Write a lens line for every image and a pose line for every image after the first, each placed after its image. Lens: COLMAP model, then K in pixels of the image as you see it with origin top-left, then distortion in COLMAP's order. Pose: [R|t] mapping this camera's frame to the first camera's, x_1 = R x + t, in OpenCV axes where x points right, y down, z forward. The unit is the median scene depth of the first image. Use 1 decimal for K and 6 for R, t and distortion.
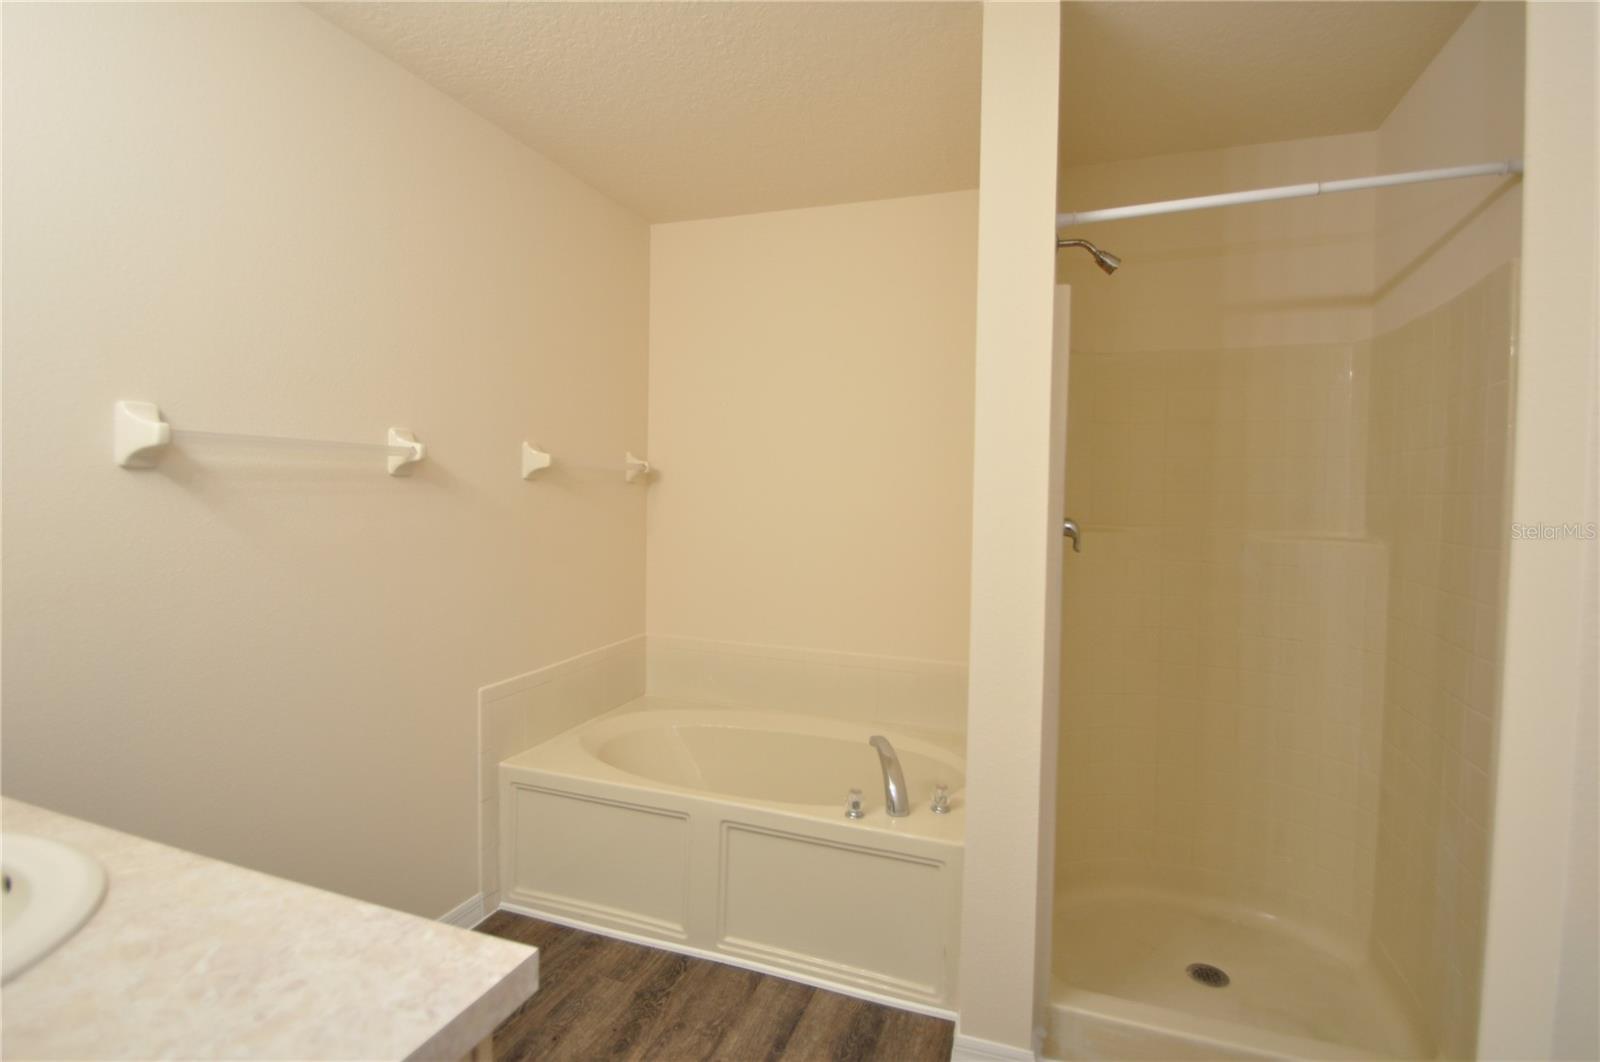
lens RADIAL K [[758.8, 0, 798.7], [0, 758.8, 513.7], [0, 0, 1]] dist [0.006877, -0.019118]
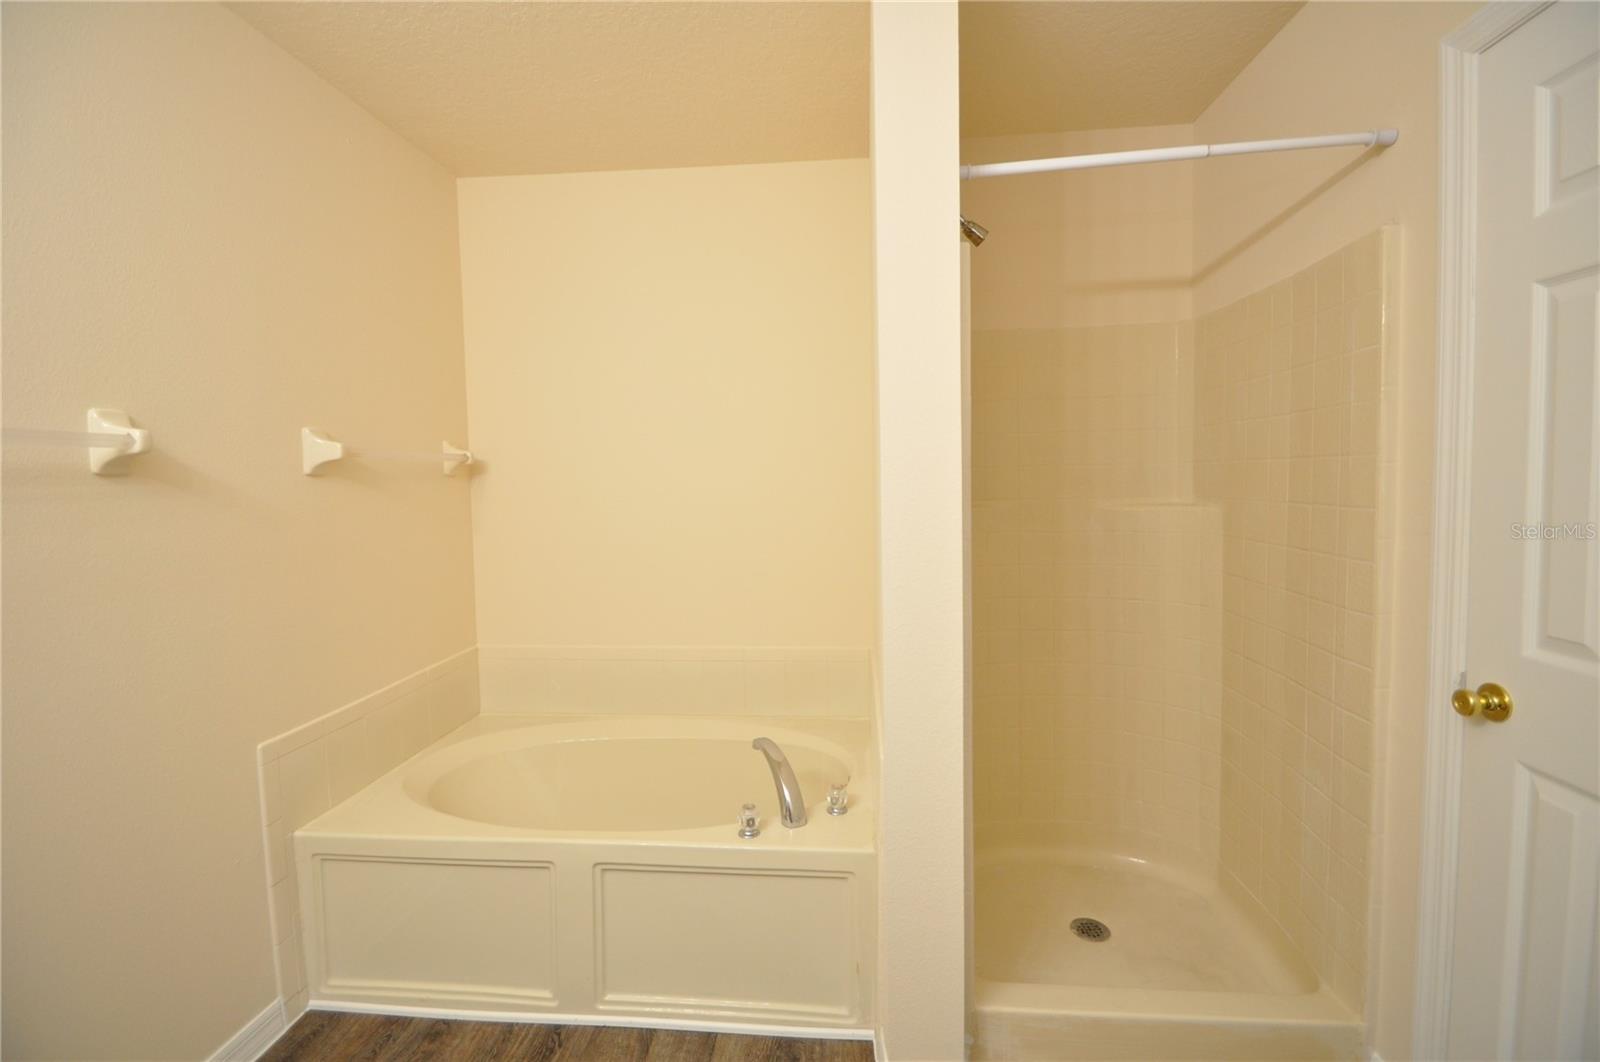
lens RADIAL K [[659.7, 0, 780.1], [0, 659.7, 516.0], [0, 0, 1]] dist [0.024685, -0.025155]
pose [[0.964803, -0.048706, 0.258425, -0.073851], [0.042496, 0.998659, 0.029567, -0.002125], [-0.259519, -0.017545, 0.965579, 0.226766]]
